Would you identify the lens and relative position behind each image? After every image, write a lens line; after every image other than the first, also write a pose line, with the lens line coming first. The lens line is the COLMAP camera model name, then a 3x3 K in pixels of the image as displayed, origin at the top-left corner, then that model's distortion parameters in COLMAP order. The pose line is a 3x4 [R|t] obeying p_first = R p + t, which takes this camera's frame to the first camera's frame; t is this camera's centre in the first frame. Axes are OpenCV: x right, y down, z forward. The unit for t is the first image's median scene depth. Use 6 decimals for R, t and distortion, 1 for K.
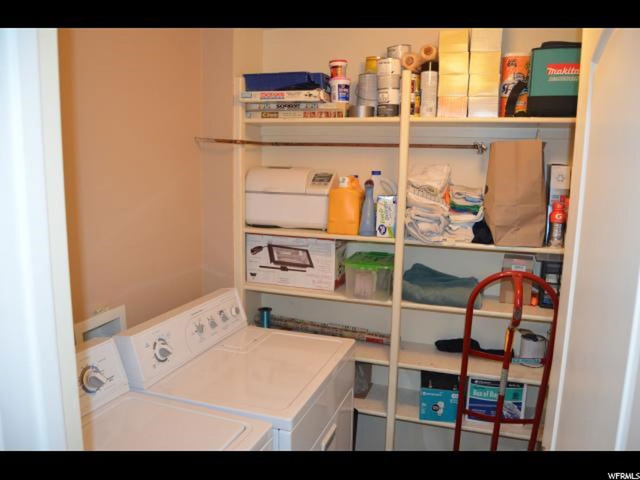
lens RADIAL K [[503.5, 0, 320.2], [0, 503.5, 239.9], [0, 0, 1]] dist [-0.075270, 0.016038]
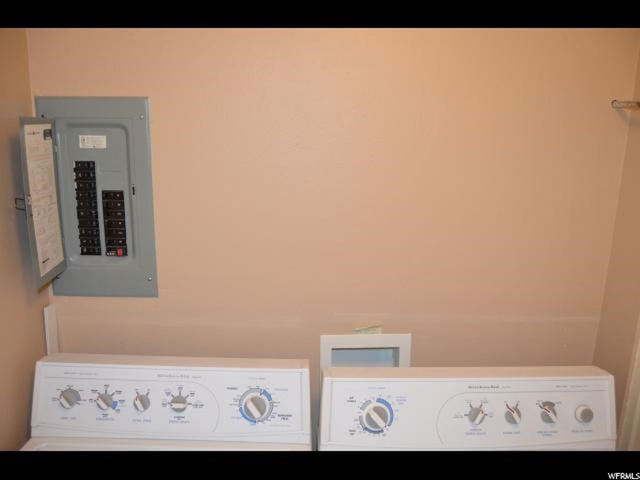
lens RADIAL K [[503.5, 0, 320.0], [0, 503.5, 240.2], [0, 0, 1]] dist [-0.075270, 0.016038]
pose [[0.369459, 0.188178, -0.909994, 0.201486], [-0.161571, 0.977374, 0.136513, -0.082775], [0.915093, 0.096593, 0.391503, 0.574011]]
